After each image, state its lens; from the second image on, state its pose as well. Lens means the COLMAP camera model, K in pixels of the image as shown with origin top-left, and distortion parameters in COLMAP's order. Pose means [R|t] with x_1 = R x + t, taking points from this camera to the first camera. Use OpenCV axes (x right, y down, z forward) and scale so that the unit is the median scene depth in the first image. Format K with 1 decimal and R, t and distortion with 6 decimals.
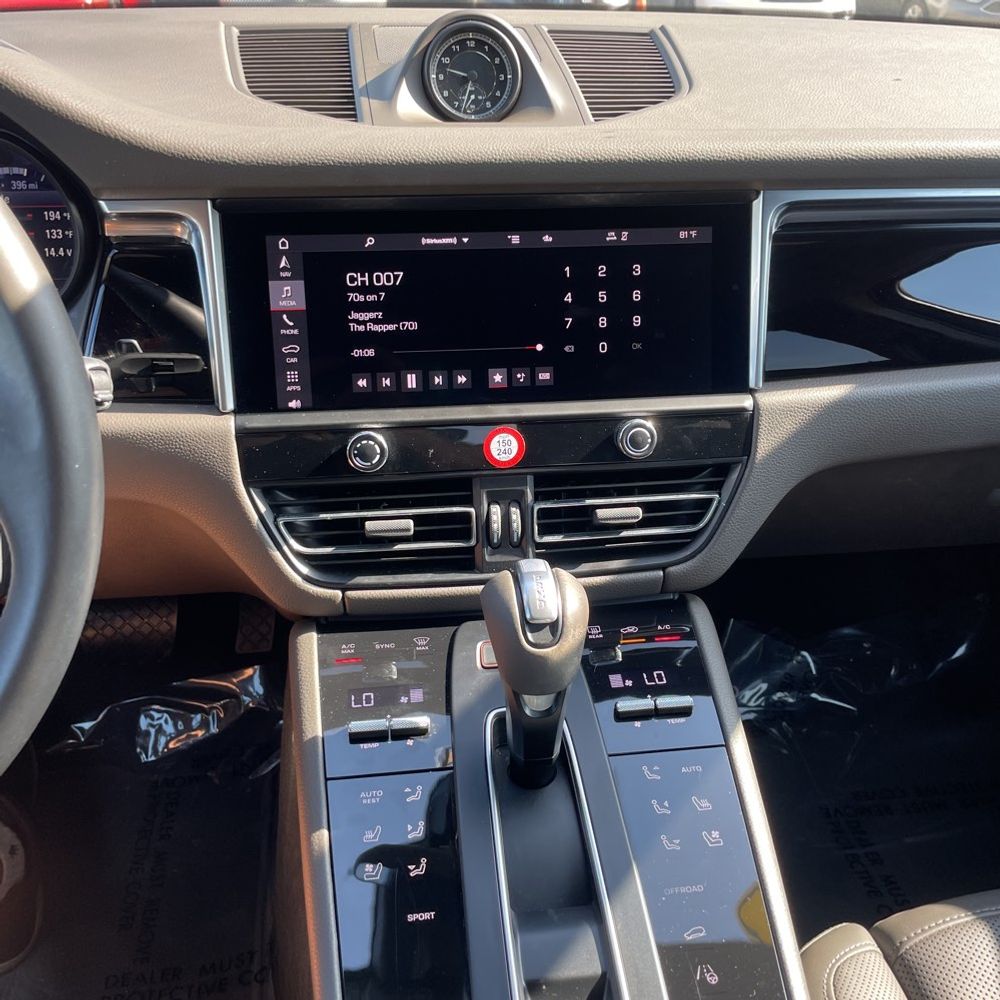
lens RADIAL K [[1017.5, 0, 500.0], [0, 1017.5, 500.0], [0, 0, 1]] dist [0.010186, 0.011074]
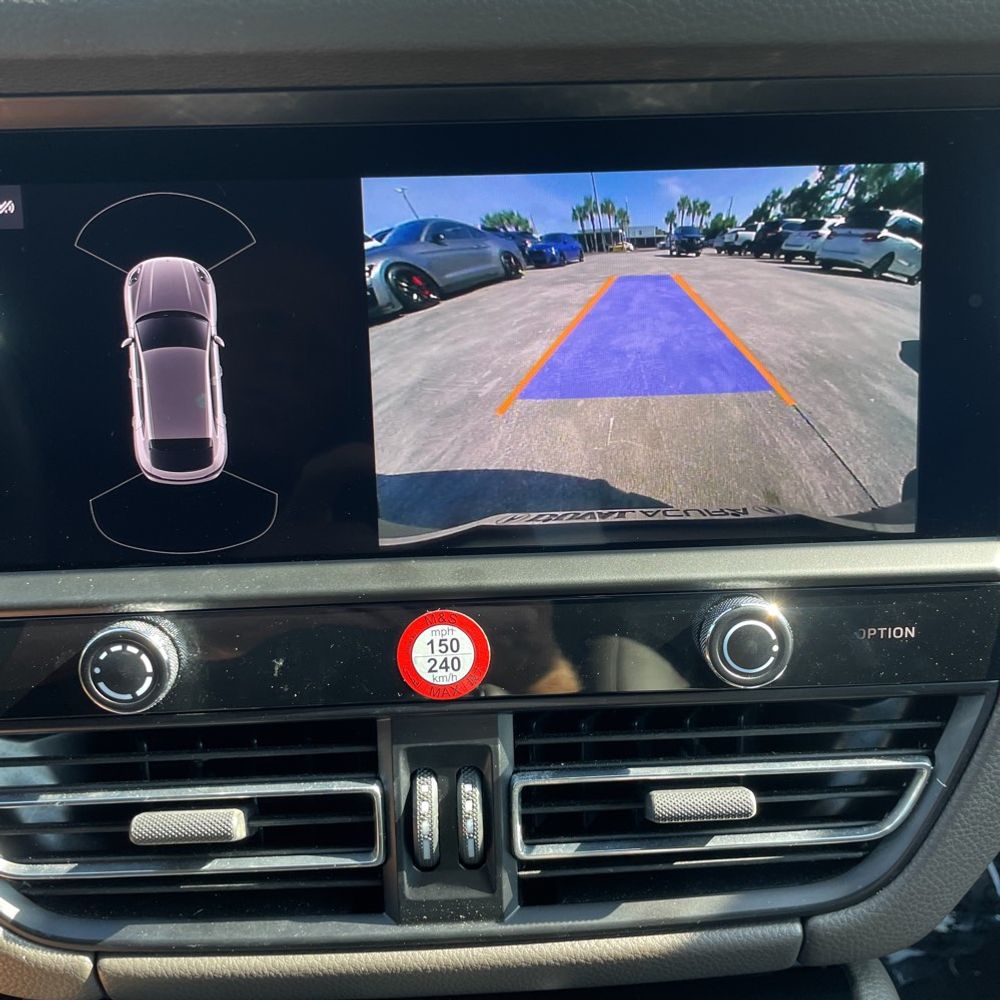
lens RADIAL K [[1017.5, 0, 500.0], [0, 1017.5, 500.0], [0, 0, 1]] dist [0.010186, 0.011074]
pose [[0.997160, 0.011599, -0.074408, 0.060154], [-0.014941, 0.998897, -0.044526, -0.098864], [0.073809, 0.045511, 0.996233, 0.546407]]
